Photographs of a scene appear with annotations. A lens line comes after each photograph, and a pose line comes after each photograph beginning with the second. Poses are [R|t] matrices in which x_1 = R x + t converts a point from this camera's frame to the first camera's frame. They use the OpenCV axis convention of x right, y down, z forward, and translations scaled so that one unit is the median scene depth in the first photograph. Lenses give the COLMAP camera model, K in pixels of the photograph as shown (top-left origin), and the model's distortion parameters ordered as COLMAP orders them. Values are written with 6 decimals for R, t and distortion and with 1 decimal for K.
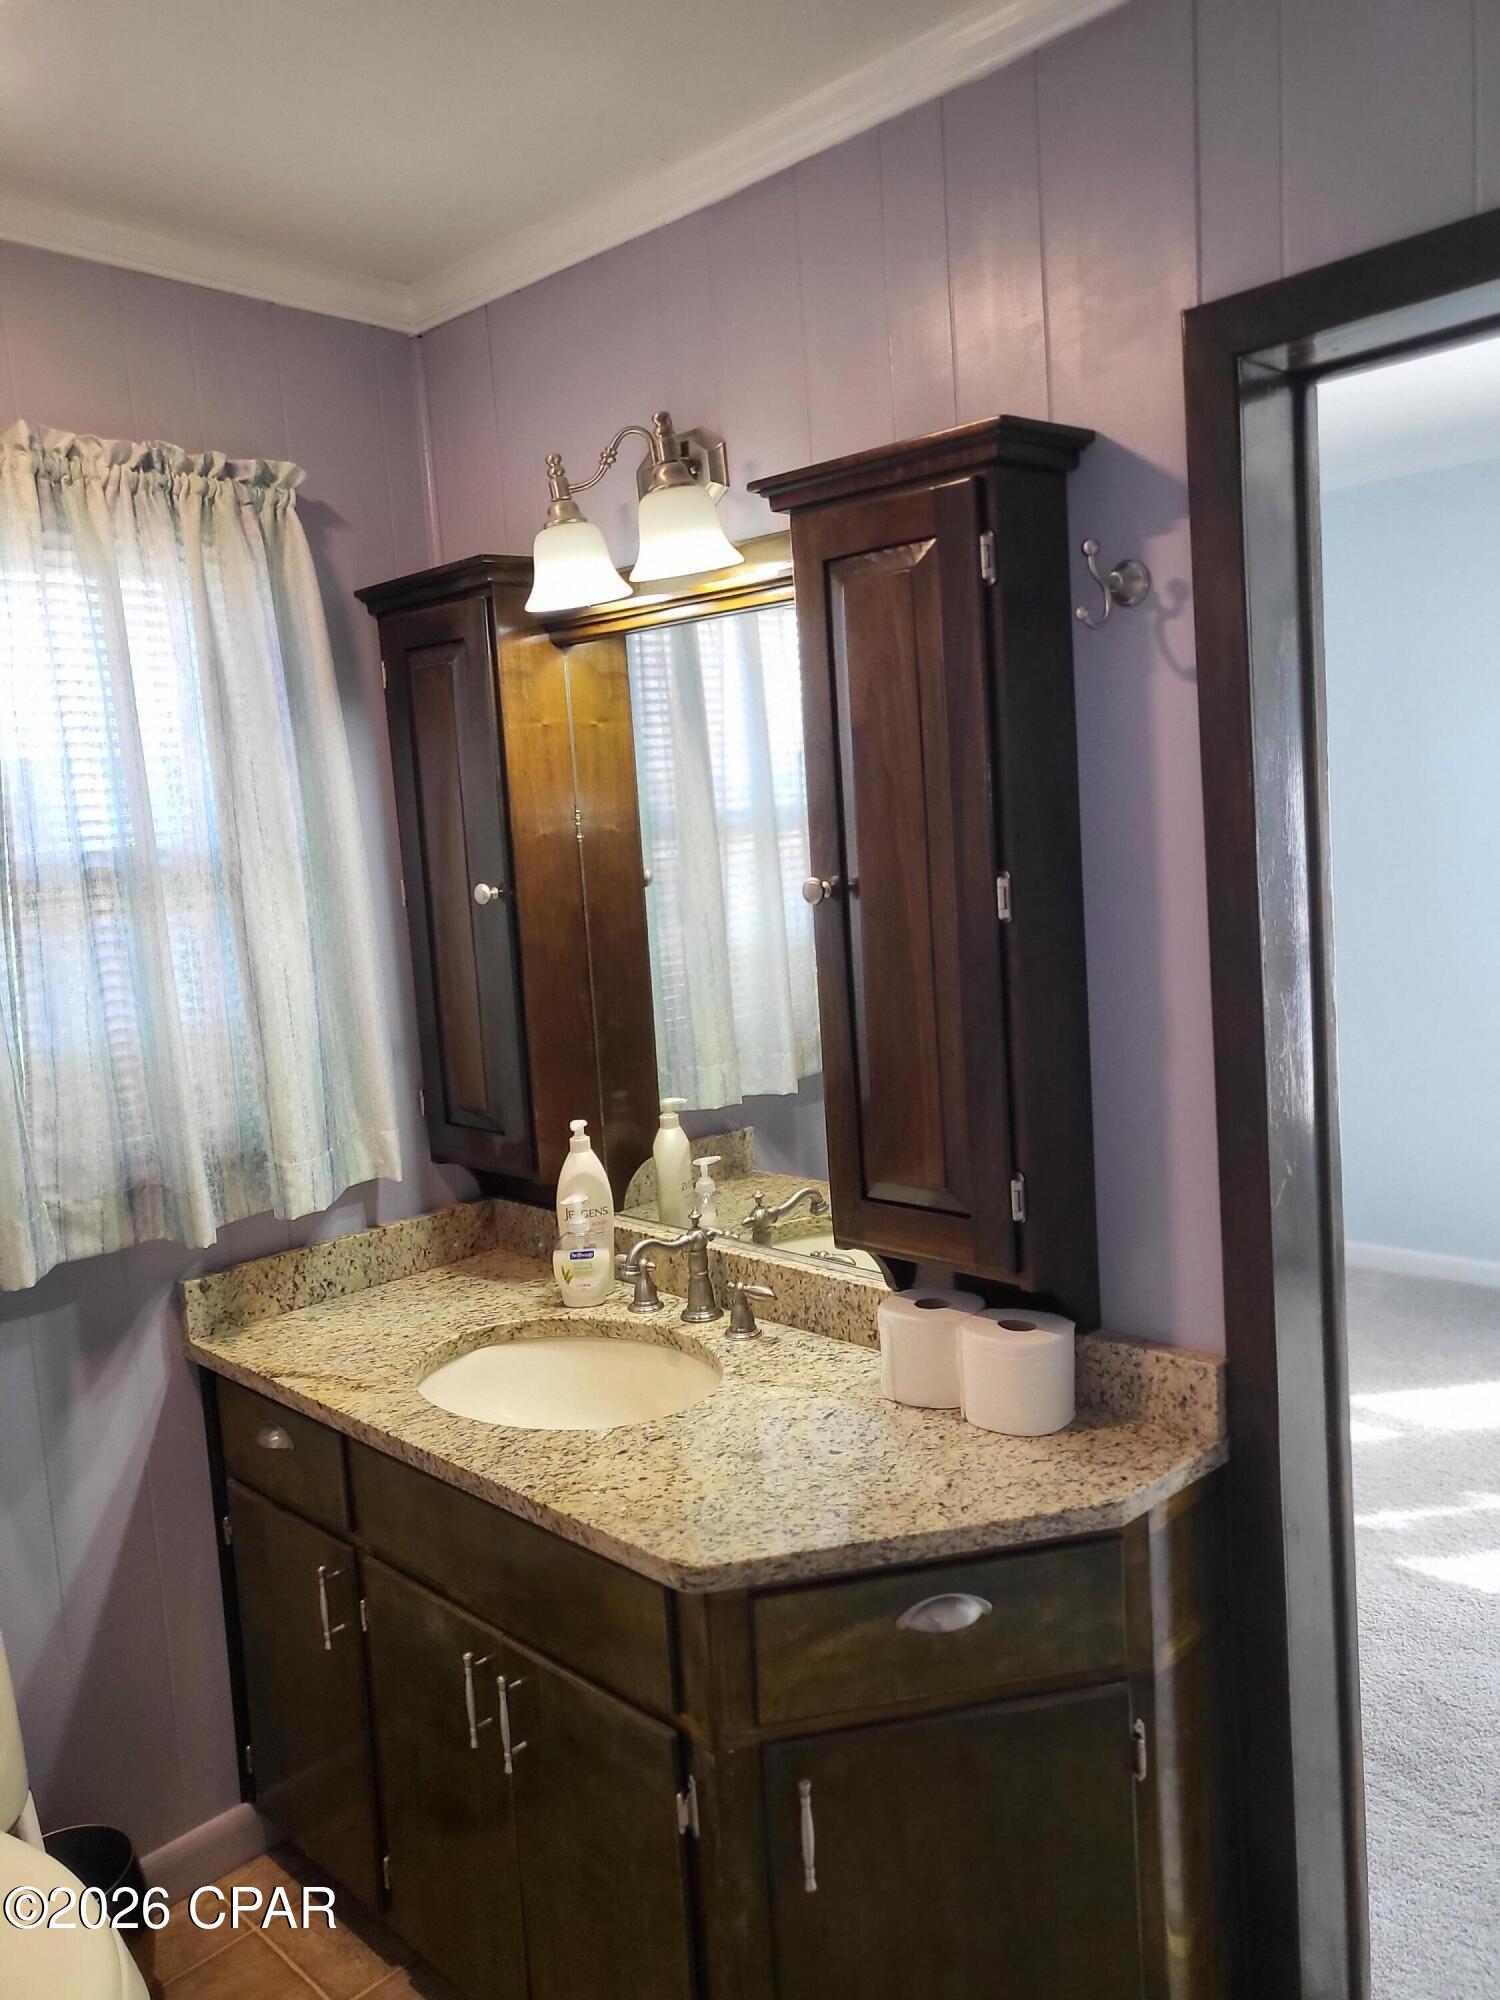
lens RADIAL K [[1536.2, 0, 750.0], [0, 1536.2, 1000.0], [0, 0, 1]] dist [-0.024713, 0.092903]
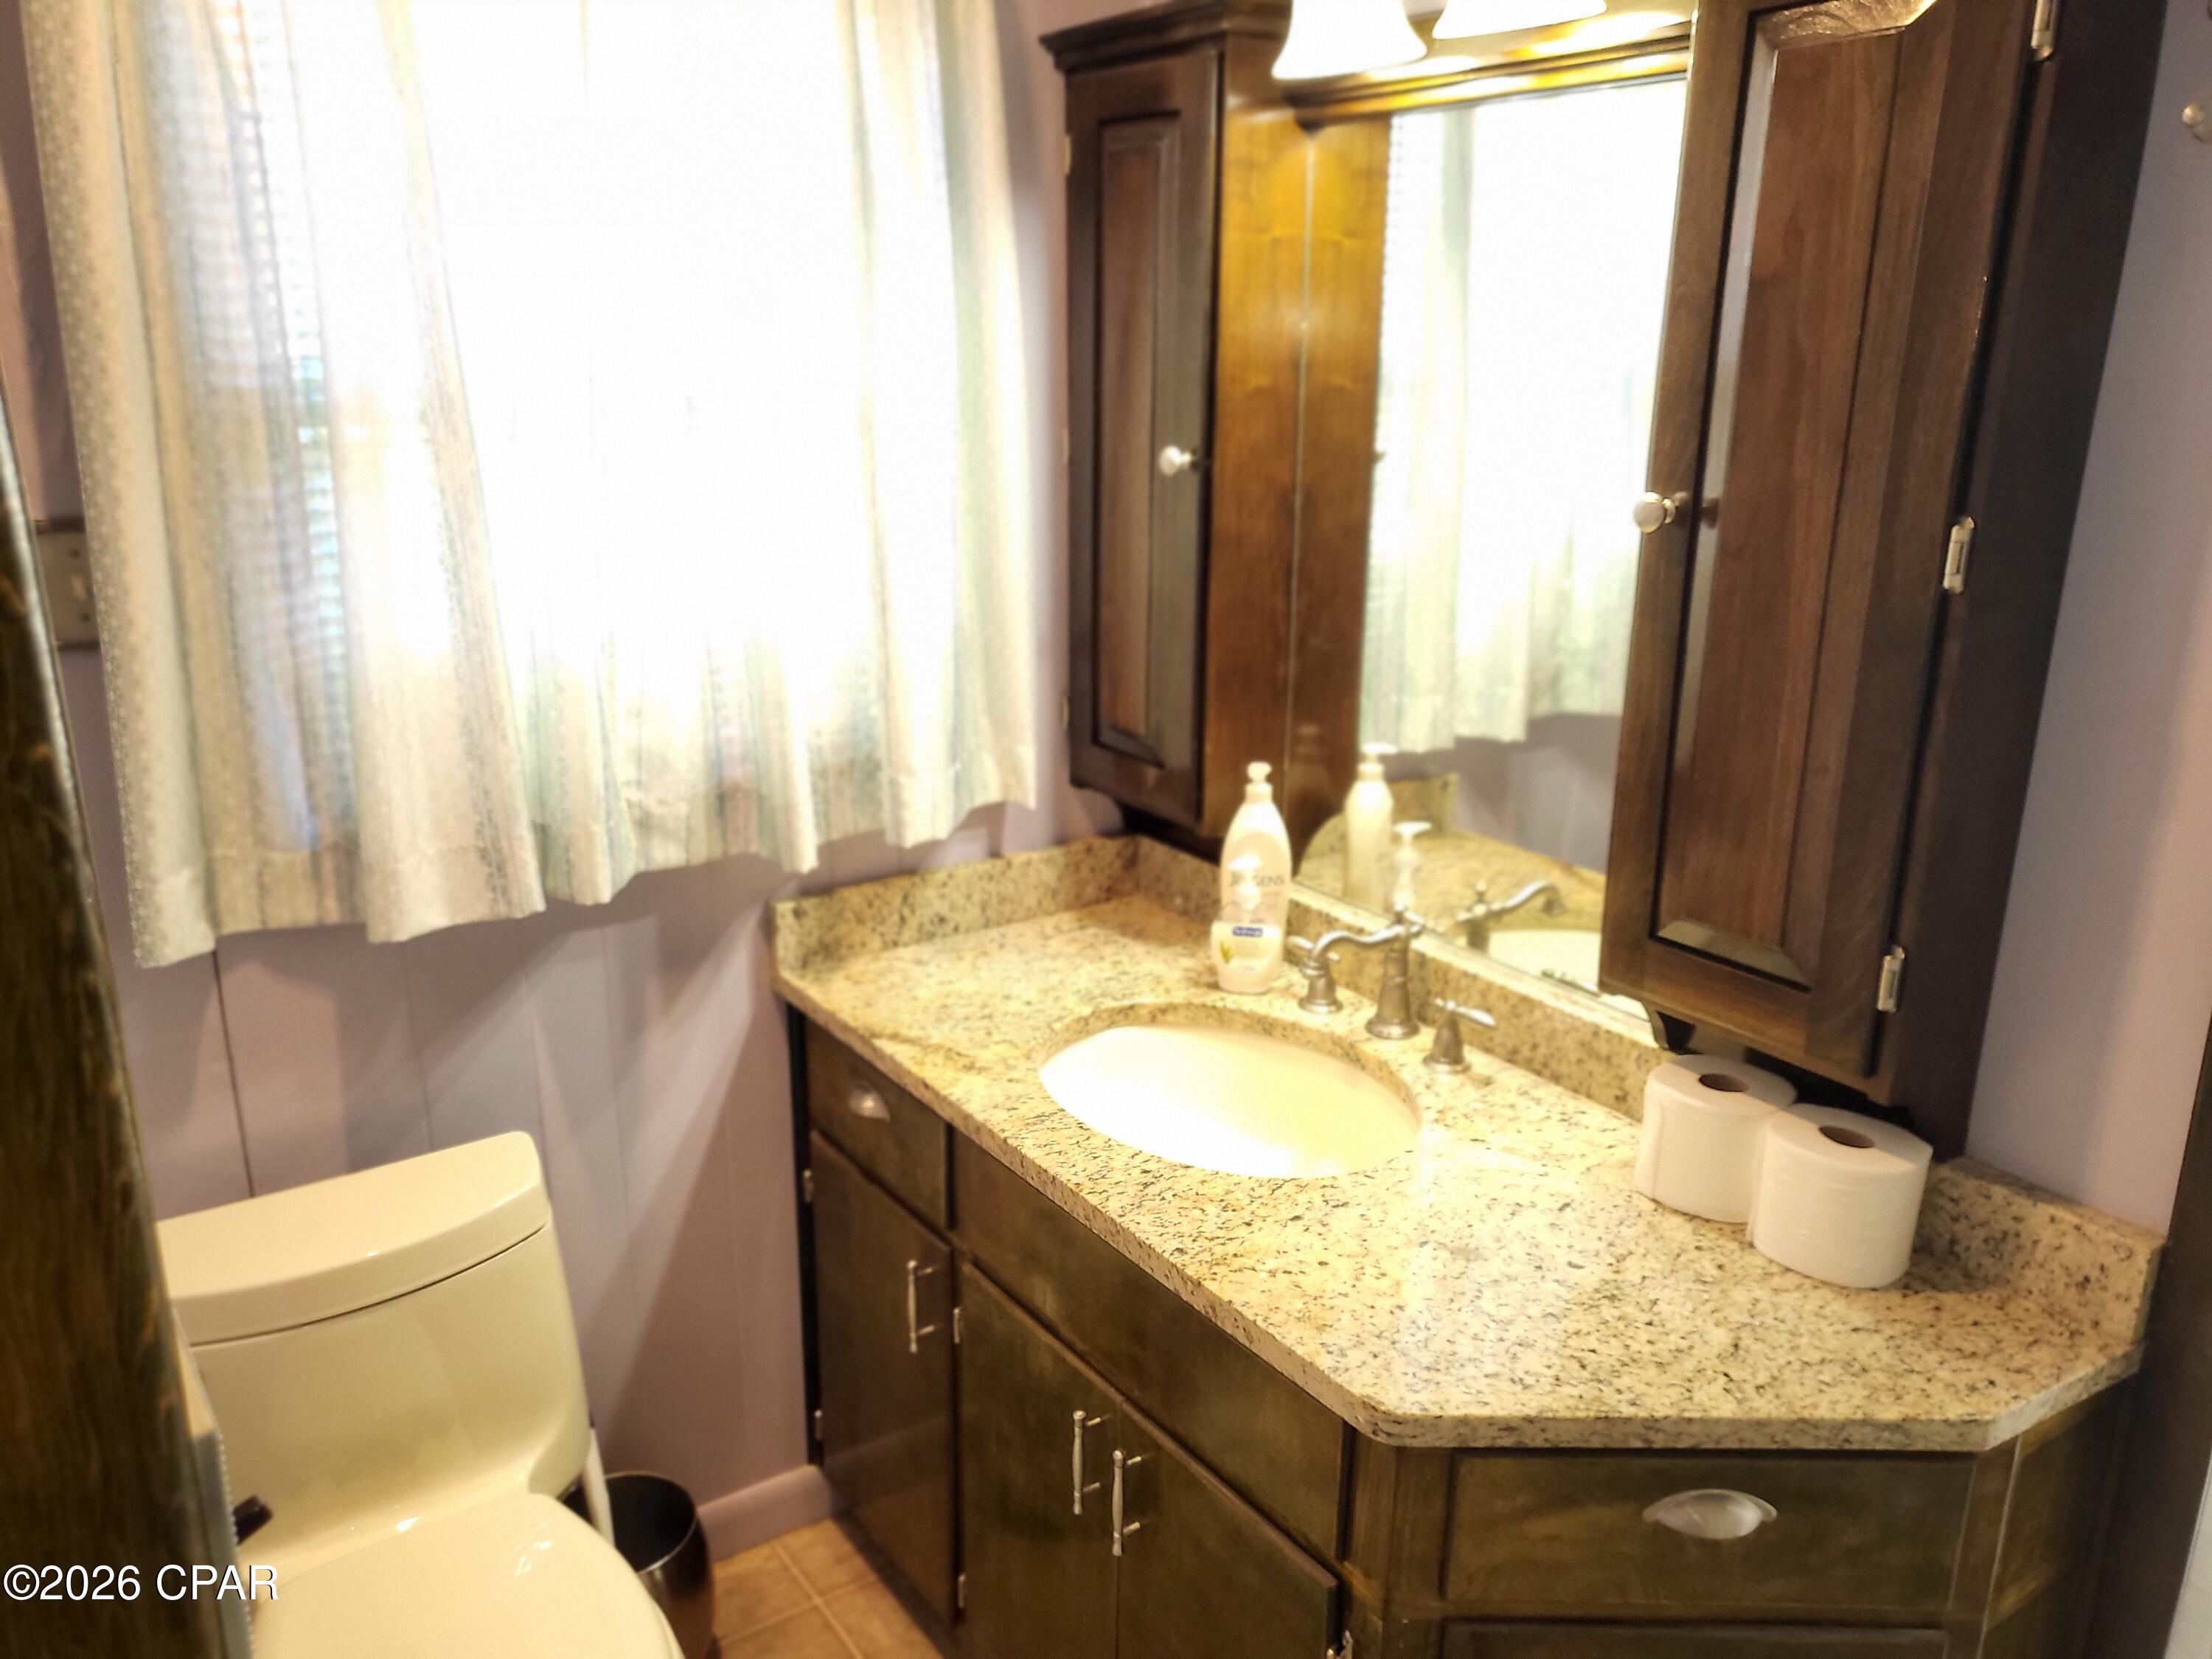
lens RADIAL K [[1699.0, 0, 1096.5], [0, 1699.0, 869.3], [0, 0, 1]] dist [-0.024713, 0.092903]
pose [[0.980391, 0.123656, -0.153438, -0.061265], [-0.093127, 0.976915, 0.192263, -0.032871], [0.173670, -0.174203, 0.969274, 0.142621]]
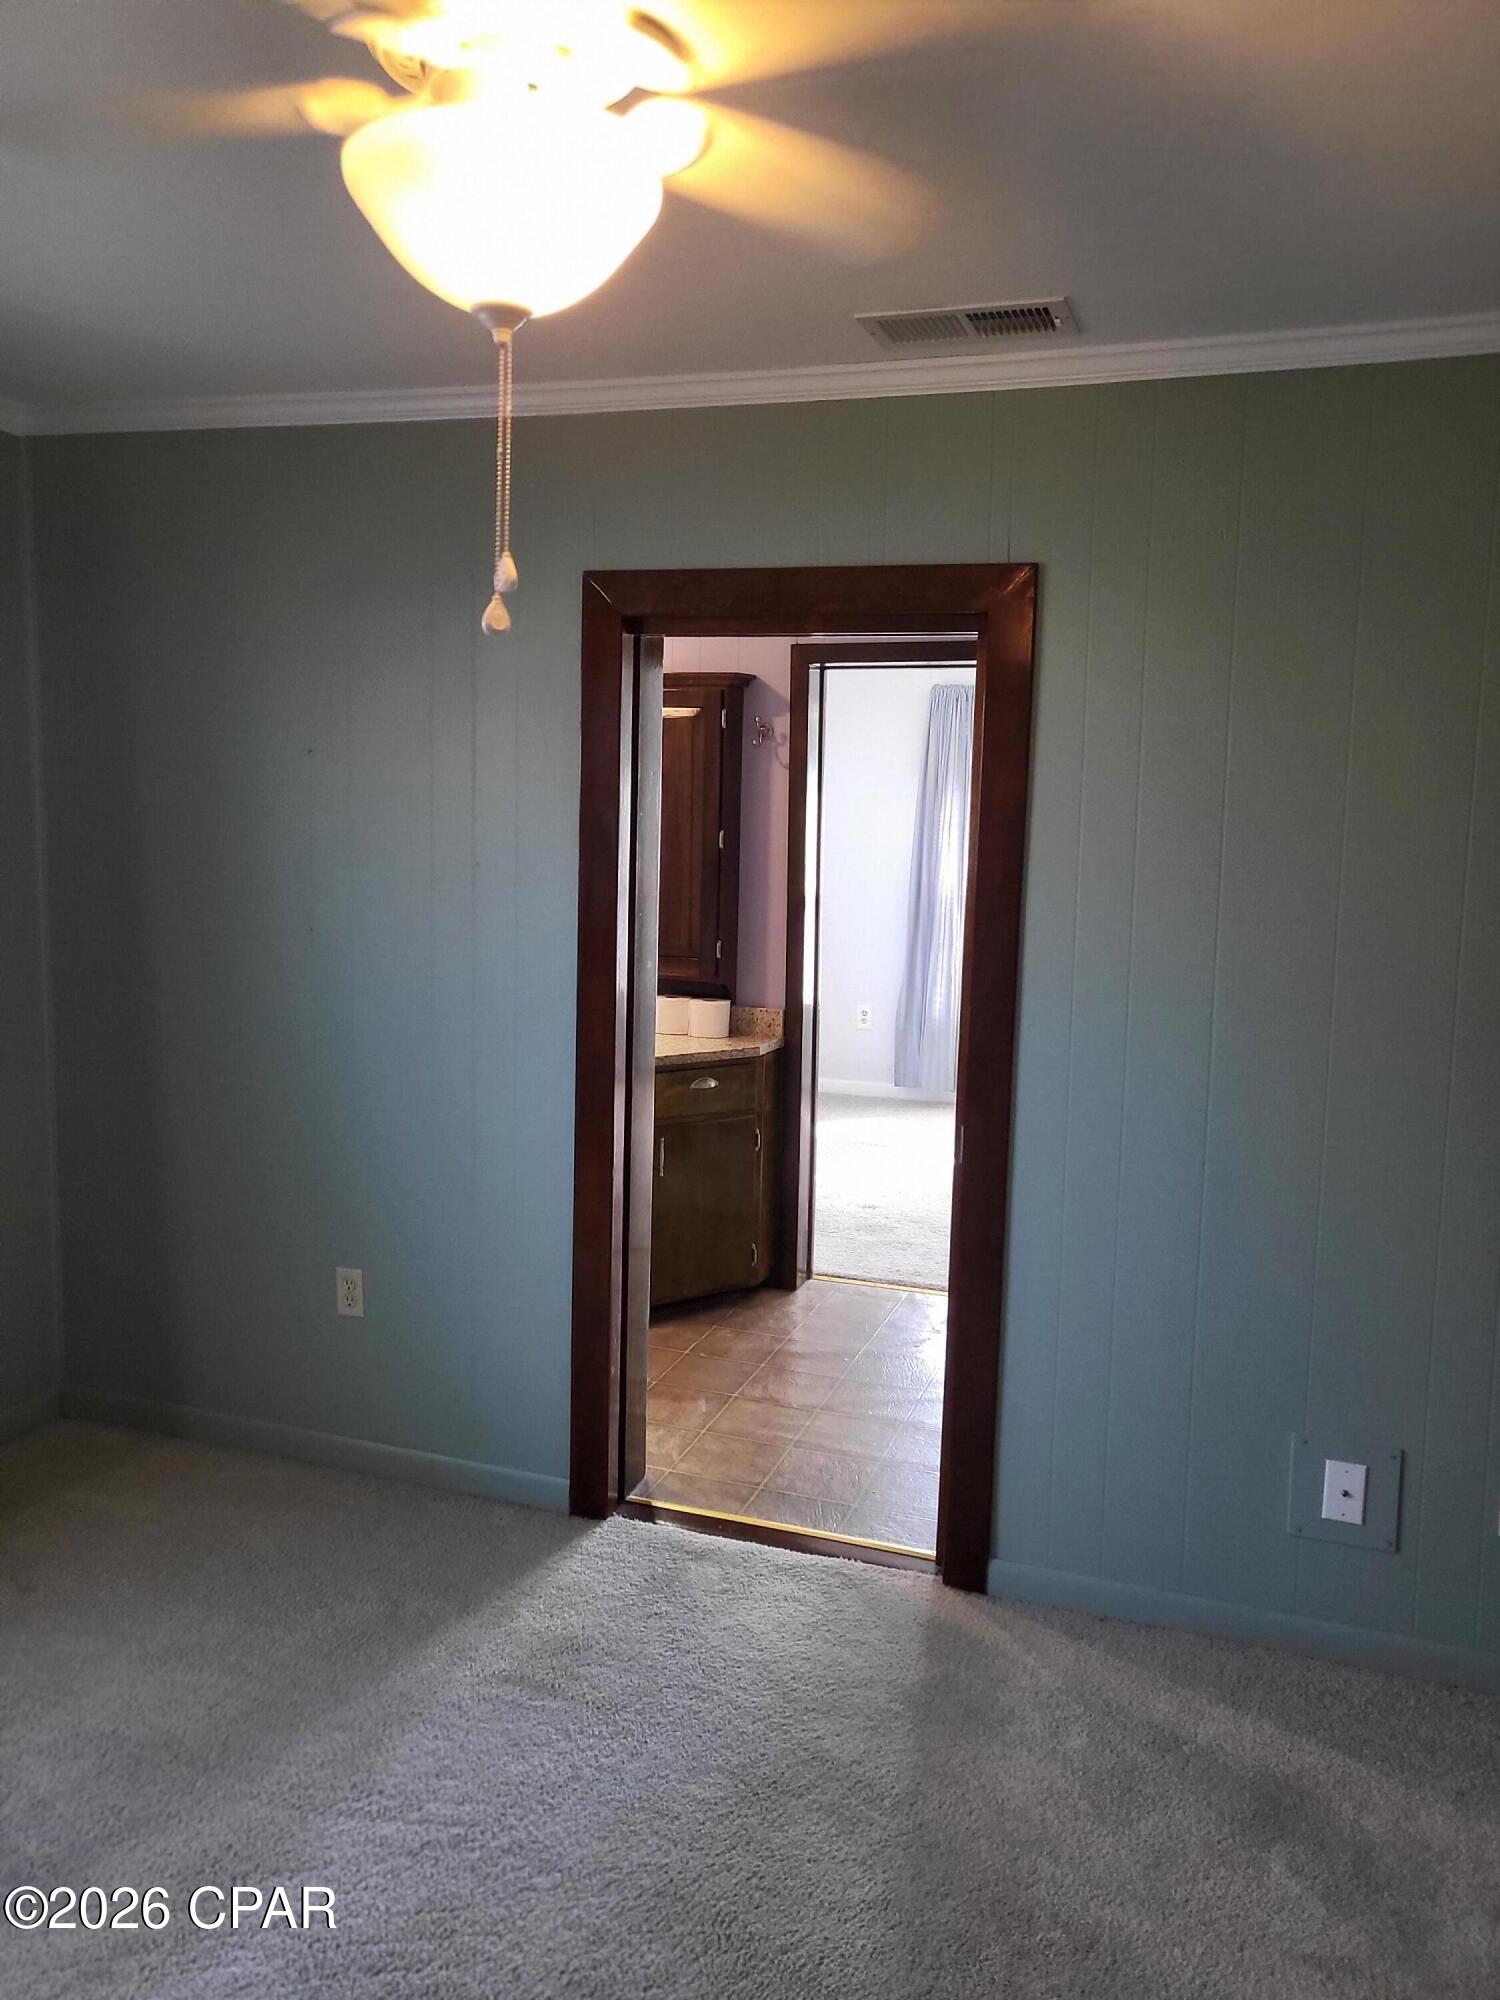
lens RADIAL K [[1536.2, 0, 750.0], [0, 1536.2, 1000.0], [0, 0, 1]] dist [-0.024713, 0.092903]
pose [[0.896367, 0.033622, 0.442036, -0.811372], [-0.035040, 0.999374, -0.004958, 0.190392], [-0.441926, -0.011045, 0.896984, -1.224457]]
